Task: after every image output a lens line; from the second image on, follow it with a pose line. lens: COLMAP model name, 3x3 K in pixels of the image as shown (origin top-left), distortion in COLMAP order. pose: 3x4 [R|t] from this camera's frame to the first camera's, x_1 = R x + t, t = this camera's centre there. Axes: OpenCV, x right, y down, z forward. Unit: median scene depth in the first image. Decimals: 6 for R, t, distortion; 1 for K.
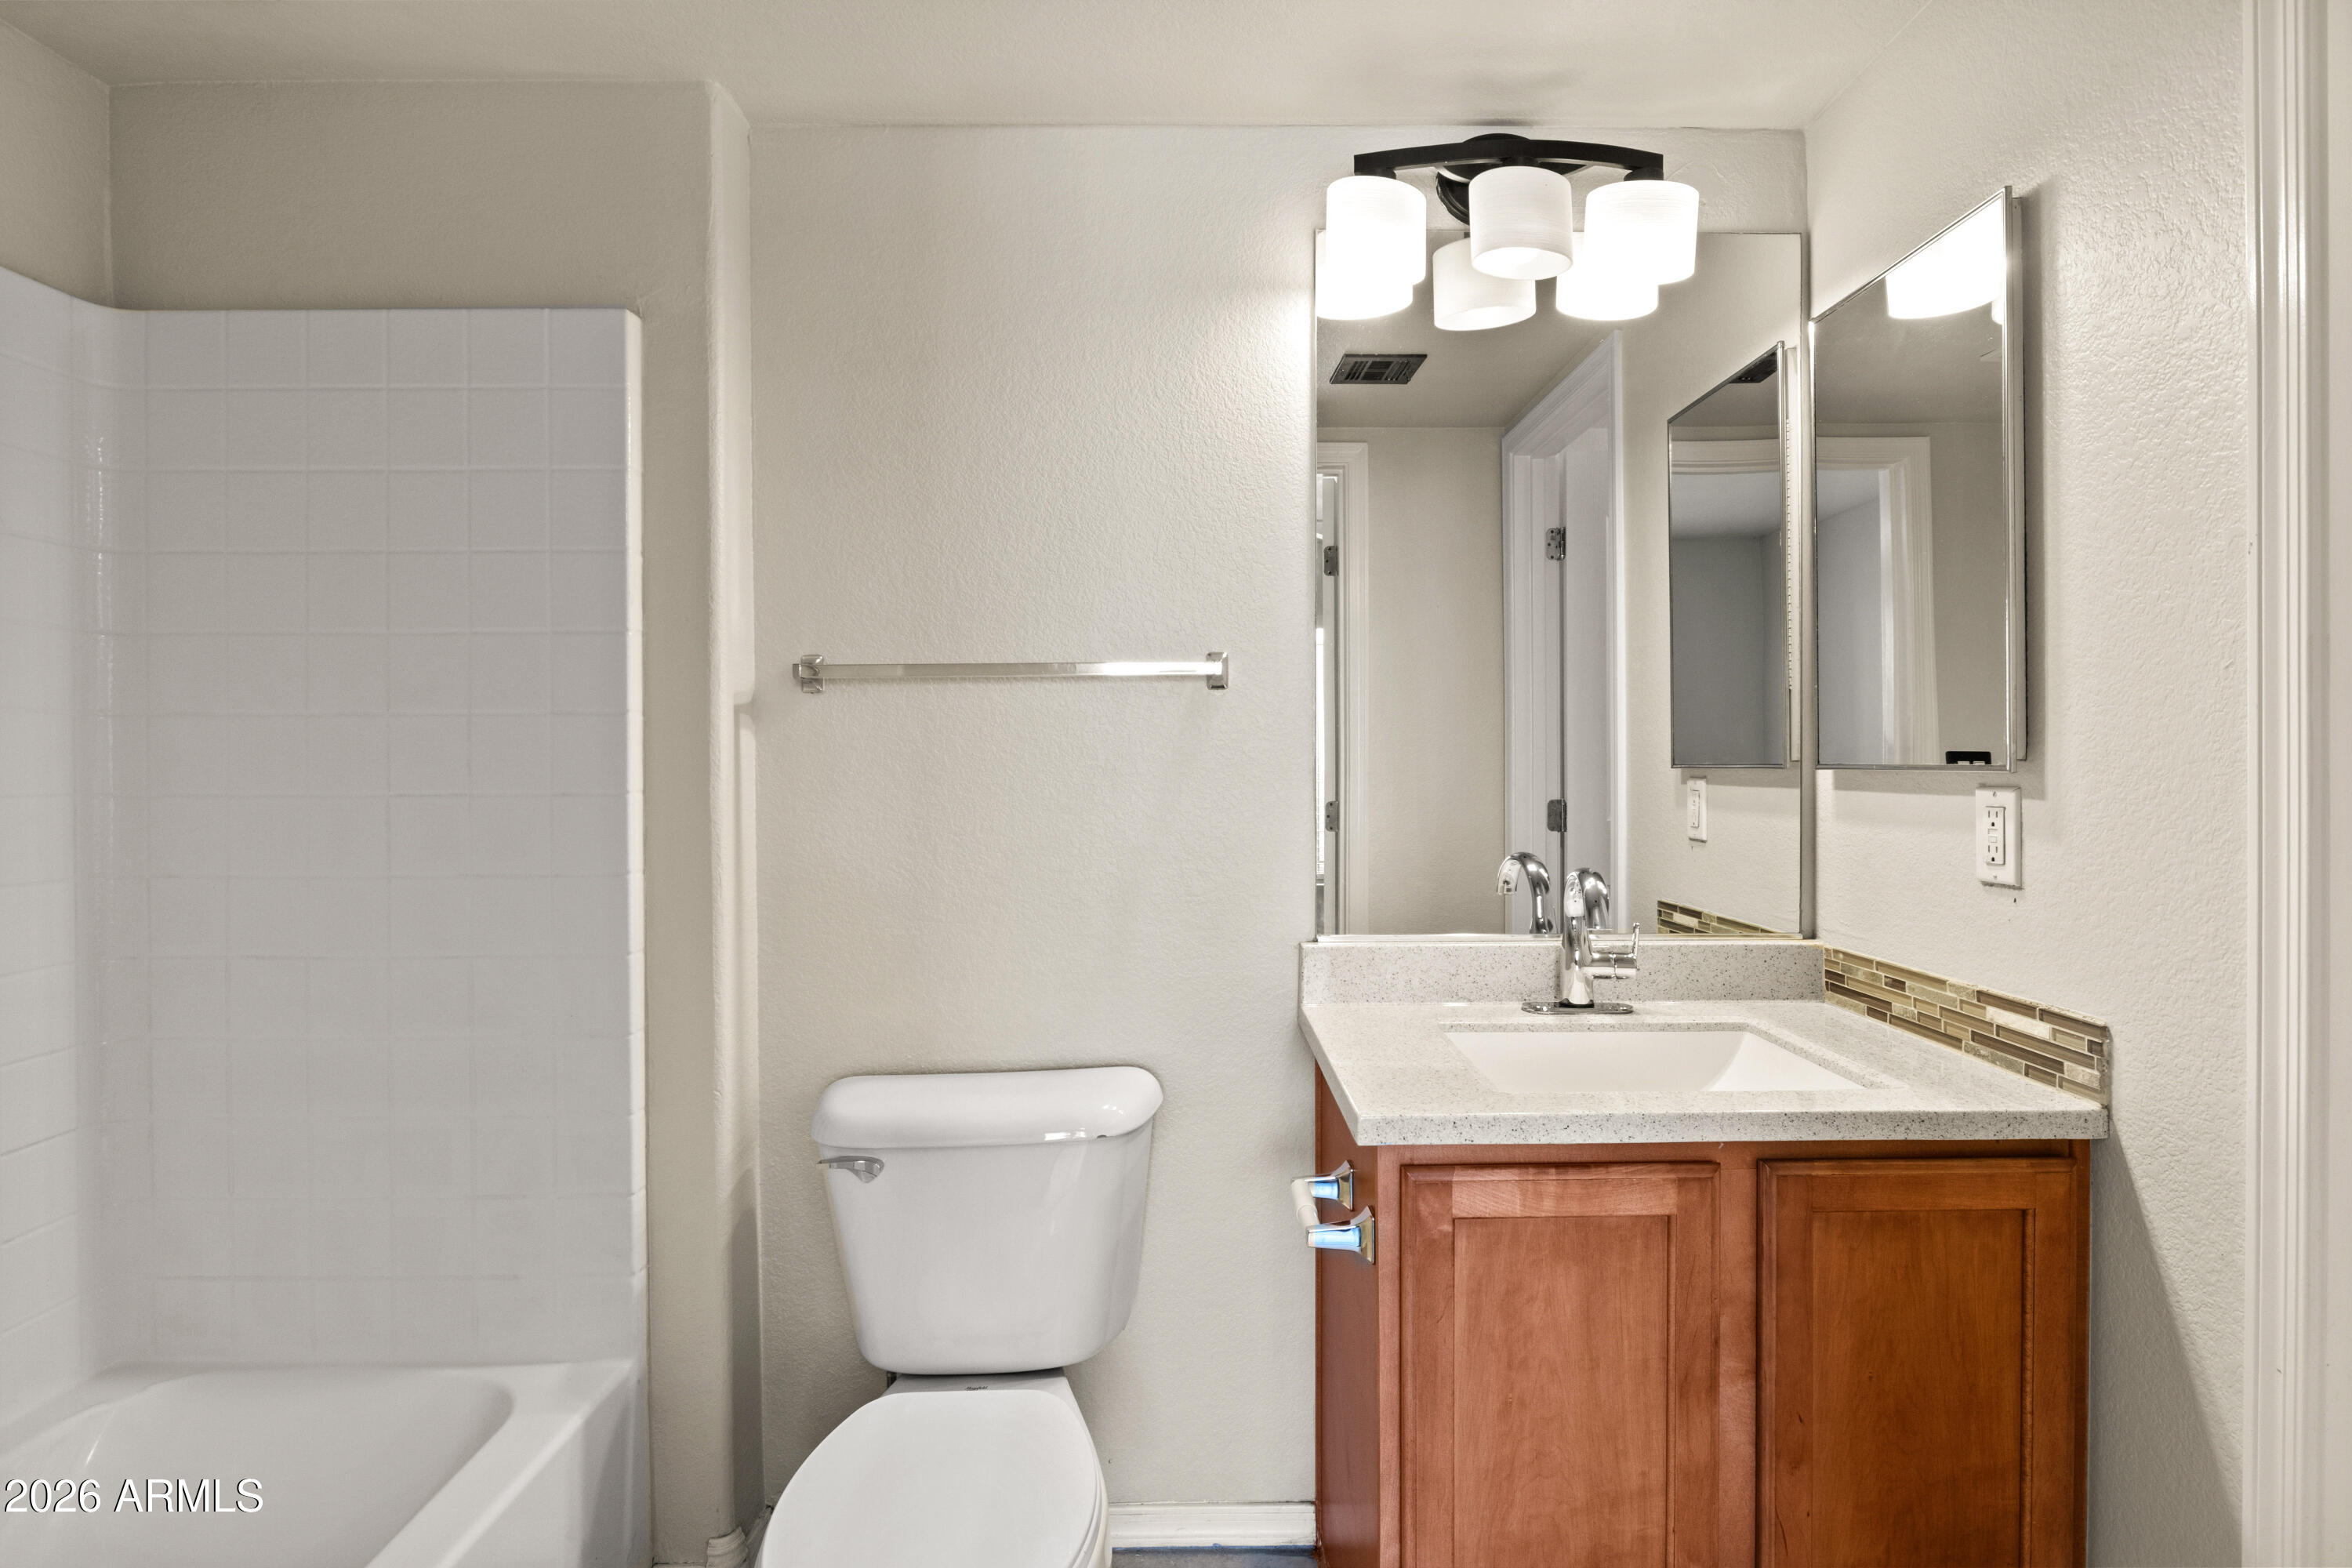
lens RADIAL K [[1199.3, 0, 1185.7], [0, 1199.3, 766.7], [0, 0, 1]] dist [-0.010882, 0.003530]
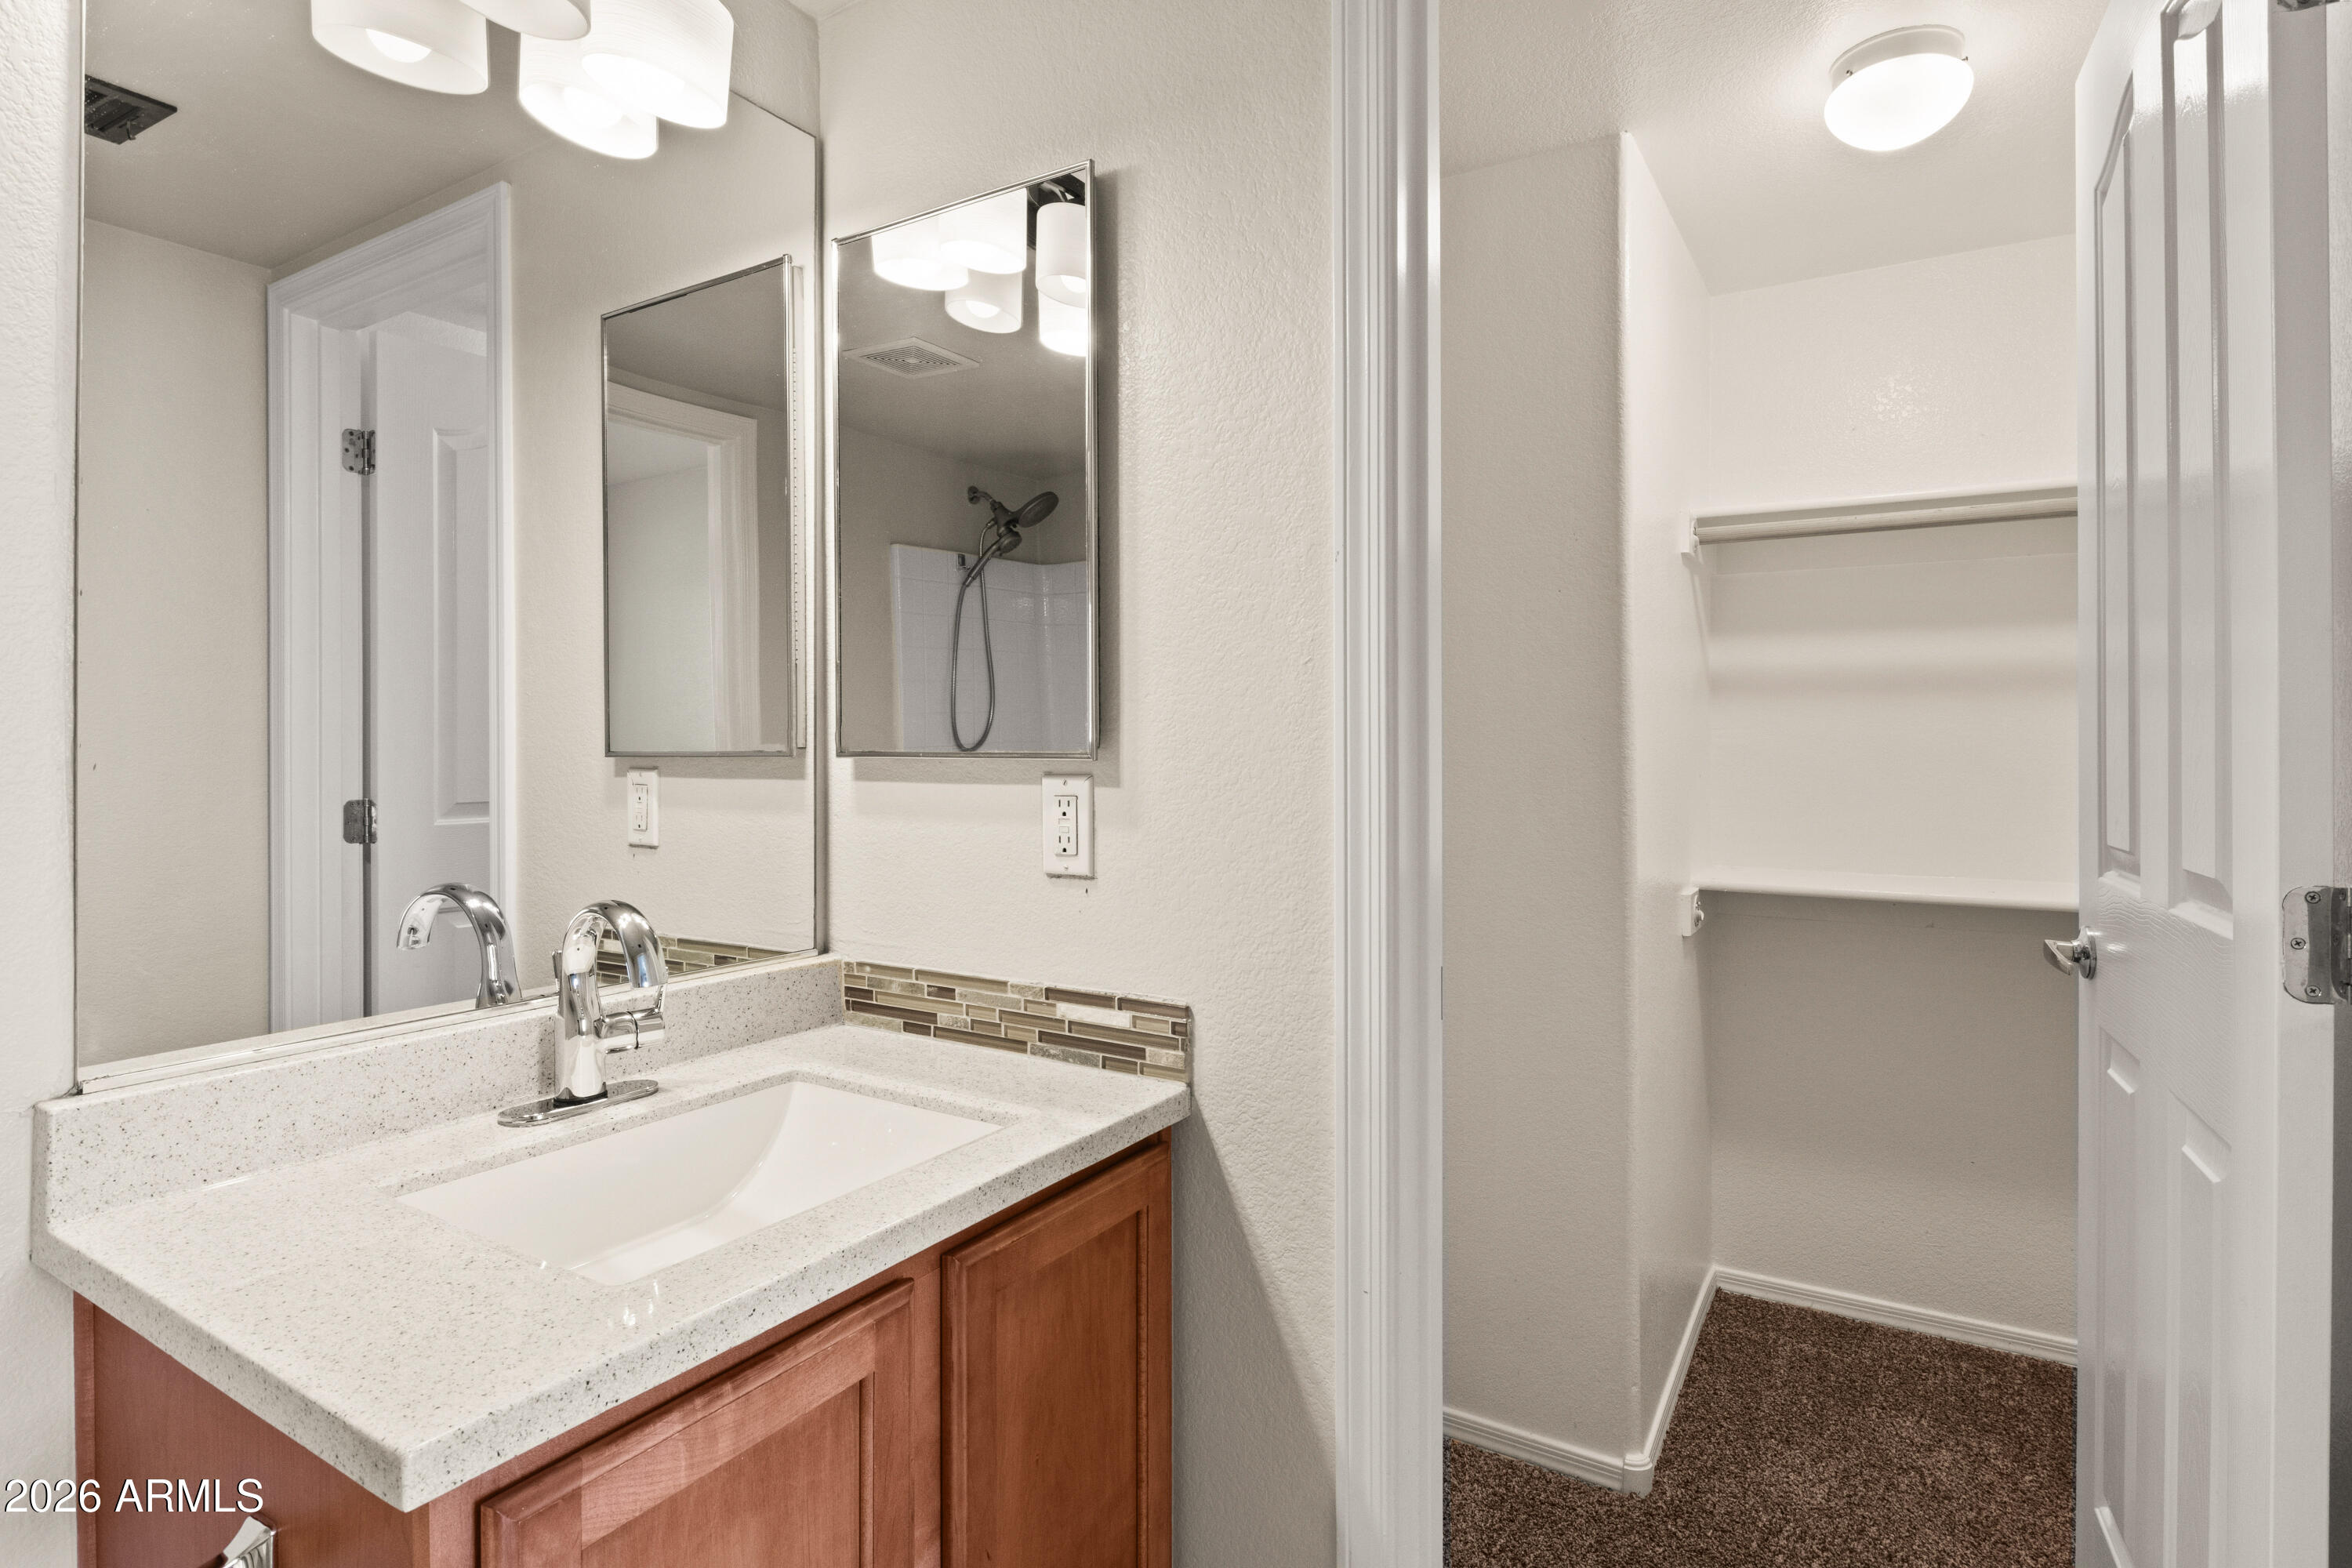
lens RADIAL K [[1199.3, 0, 1204.0], [0, 1199.3, 746.3], [0, 0, 1]] dist [-0.010882, 0.003530]
pose [[0.524212, 0.004796, 0.851574, -0.095943], [0.001059, 0.999980, -0.006283, -0.000292], [-0.851587, 0.004196, 0.524196, 0.411725]]
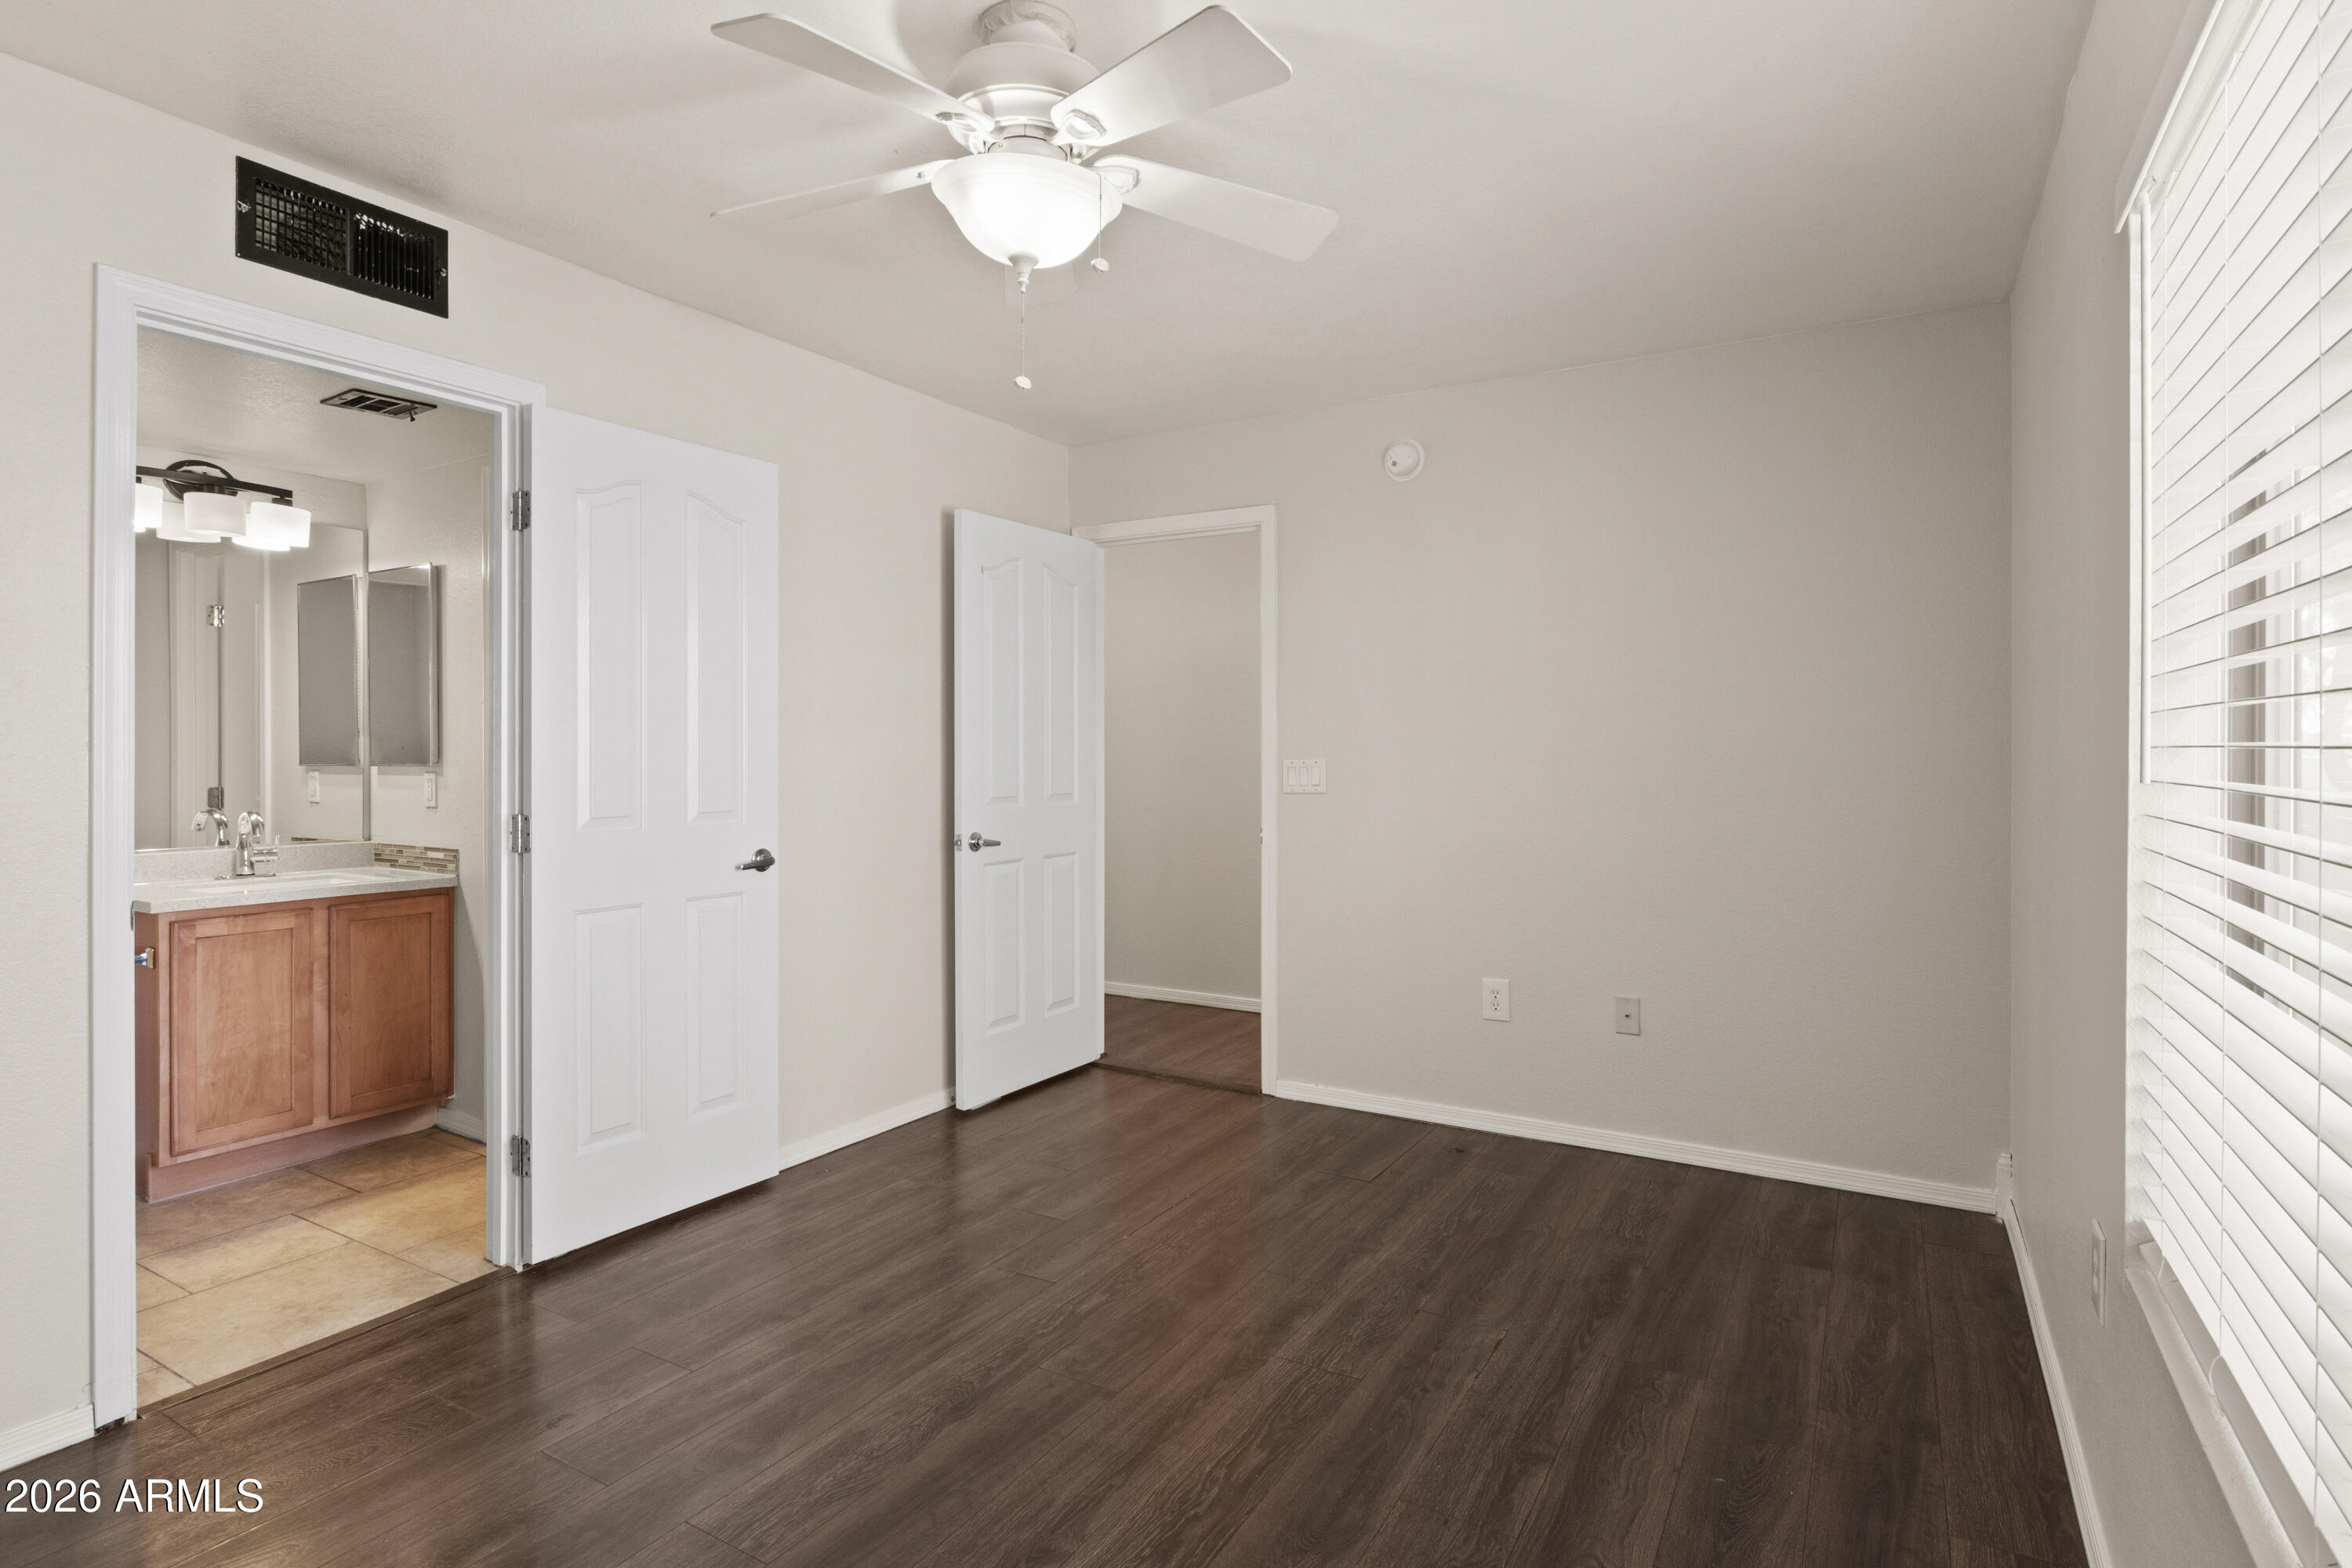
lens RADIAL K [[1199.3, 0, 1200.9], [0, 1199.3, 749.7], [0, 0, 1]] dist [-0.010882, 0.003530]
pose [[0.525352, 0.002854, 0.850880, -0.775515], [0.004700, 0.999969, -0.006256, -0.010049], [-0.850872, 0.007285, 0.525322, -2.069194]]
